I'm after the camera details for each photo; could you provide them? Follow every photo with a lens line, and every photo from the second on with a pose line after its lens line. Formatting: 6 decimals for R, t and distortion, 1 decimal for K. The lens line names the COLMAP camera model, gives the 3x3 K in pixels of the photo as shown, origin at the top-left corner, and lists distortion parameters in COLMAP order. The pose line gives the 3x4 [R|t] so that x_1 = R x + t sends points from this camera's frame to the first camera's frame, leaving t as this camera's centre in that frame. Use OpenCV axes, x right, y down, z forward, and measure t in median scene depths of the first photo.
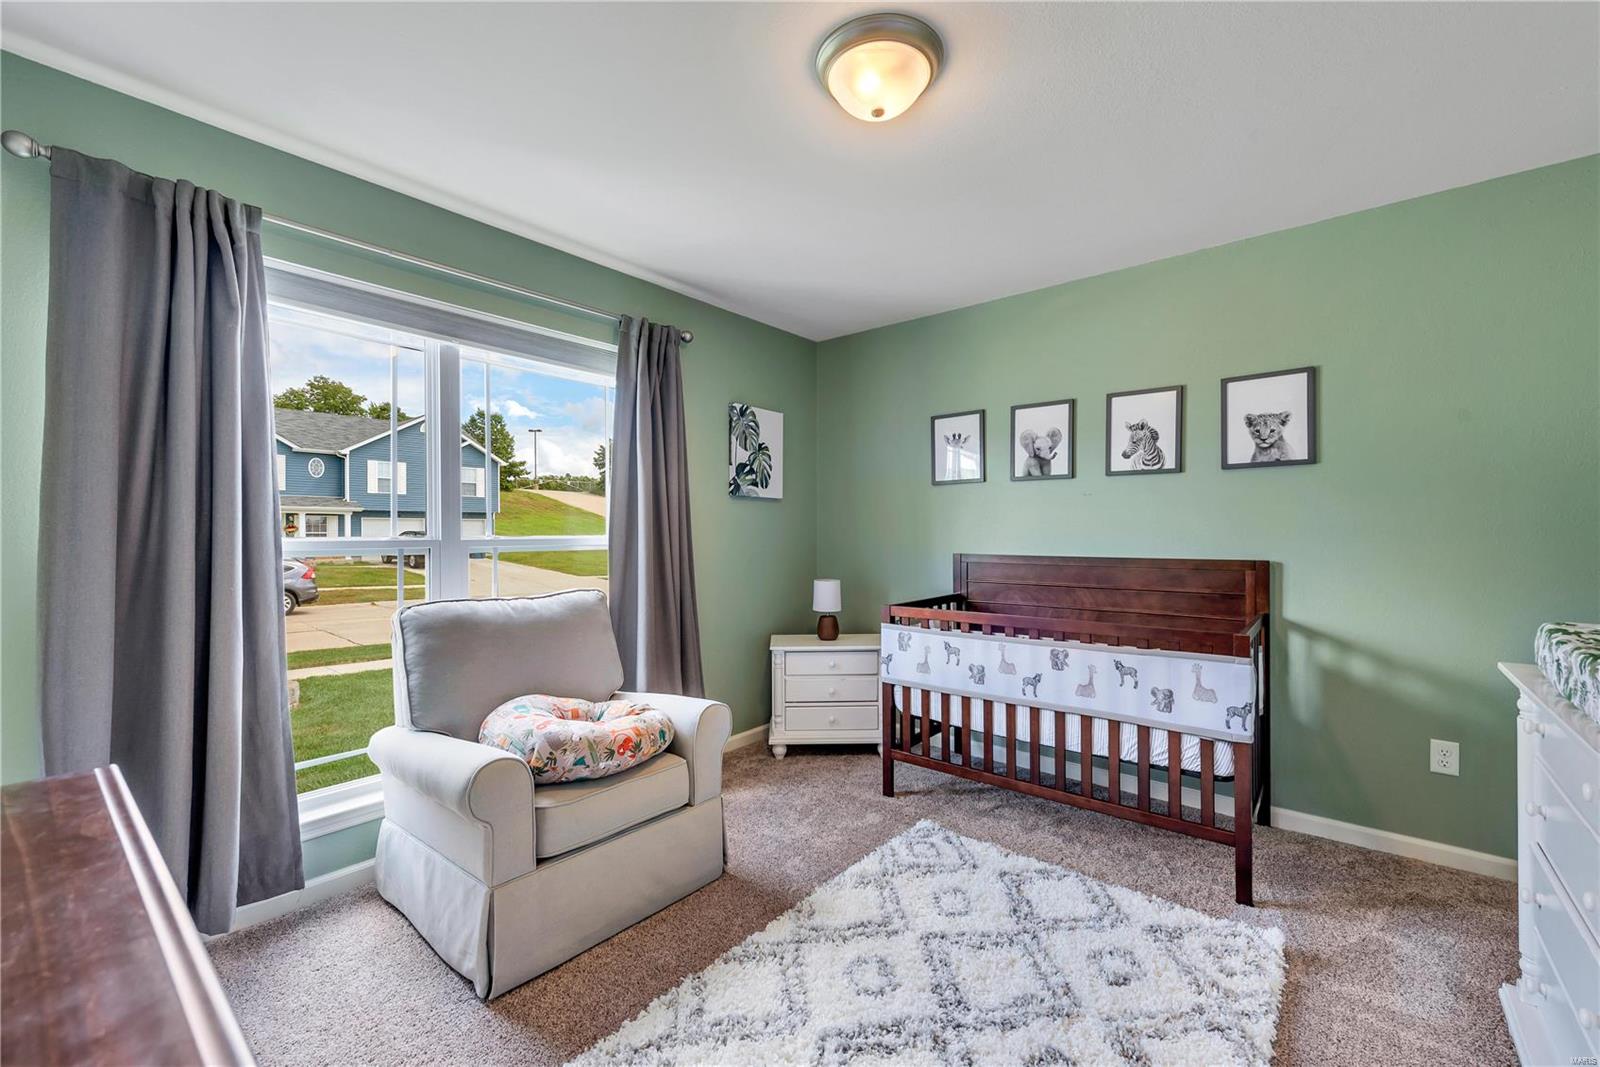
lens RADIAL K [[648.7, 0, 796.6], [0, 648.7, 527.7], [0, 0, 1]] dist [0.000961, -0.000213]
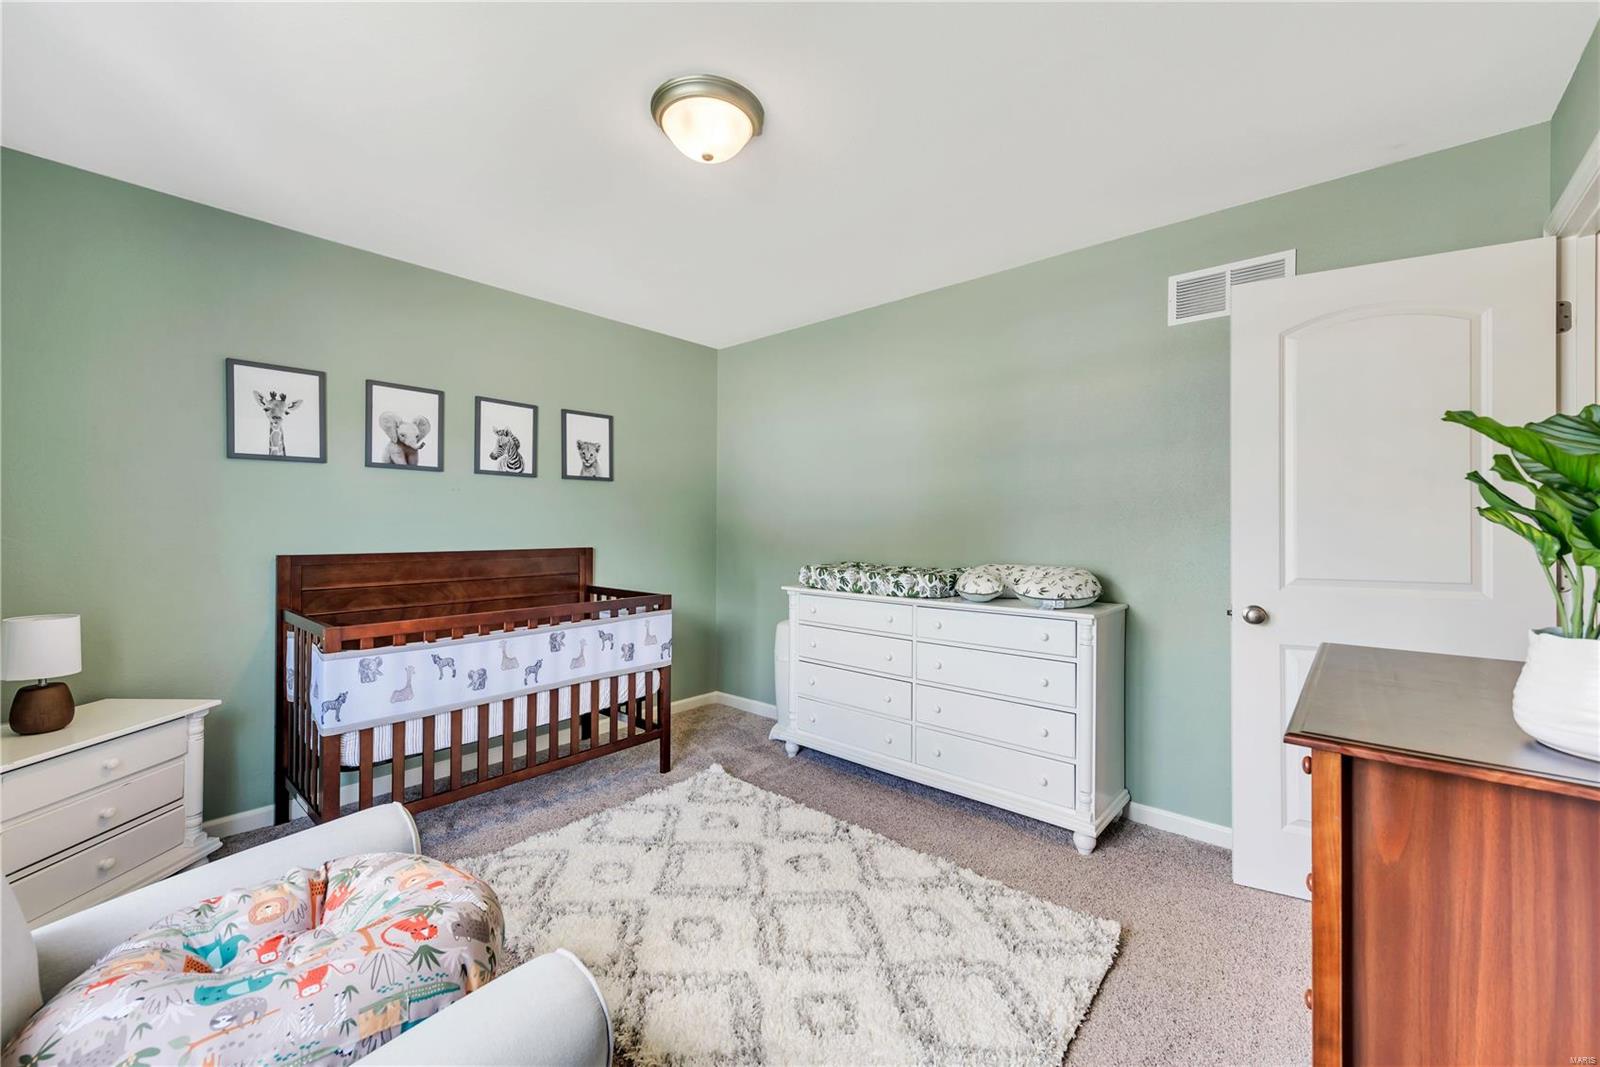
lens RADIAL K [[633.0, 0, 796.5], [0, 633.0, 521.4], [0, 0, 1]] dist [0.000578, 0.000031]
pose [[0.017501, 0.010462, 0.999792, -0.601325], [-0.009520, 0.999902, -0.010296, 0.004013], [-0.999802, -0.009337, 0.017599, 0.511822]]
